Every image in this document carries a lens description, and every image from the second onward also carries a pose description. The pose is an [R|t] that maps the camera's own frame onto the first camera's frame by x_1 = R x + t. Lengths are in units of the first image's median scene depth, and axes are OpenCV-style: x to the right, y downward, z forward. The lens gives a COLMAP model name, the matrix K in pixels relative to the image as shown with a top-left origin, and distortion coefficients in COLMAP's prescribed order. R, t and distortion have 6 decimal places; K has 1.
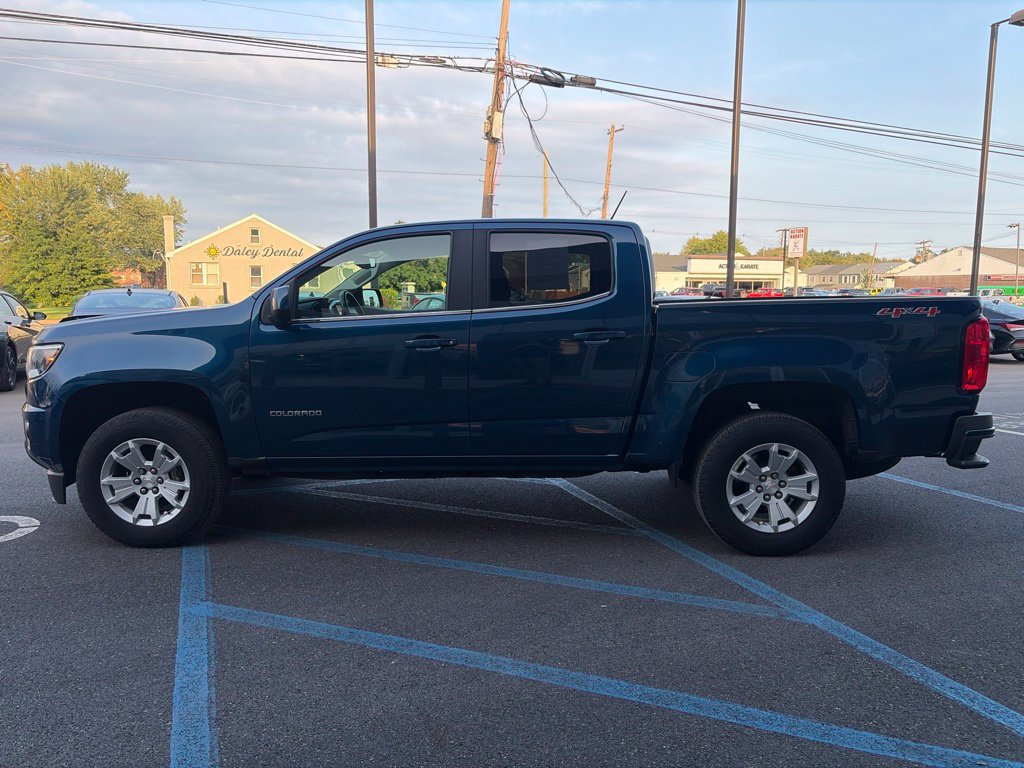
lens RADIAL K [[773.7, 0, 517.7], [0, 773.7, 375.2], [0, 0, 1]] dist [0.055675, -0.069930]
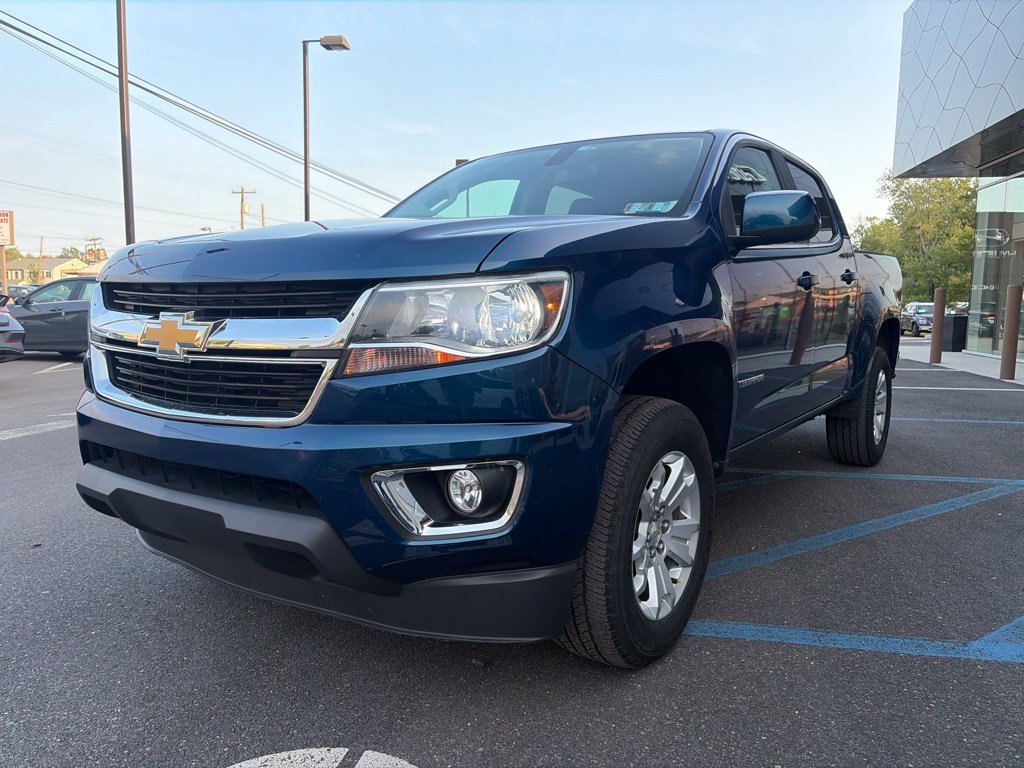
lens RADIAL K [[773.7, 0, 517.7], [0, 773.7, 375.2], [0, 0, 1]] dist [0.055675, -0.069930]
pose [[0.543848, -0.080872, 0.835278, -0.957029], [0.080554, 0.995780, 0.043963, -0.002214], [-0.835308, 0.043376, 0.548068, 0.782883]]
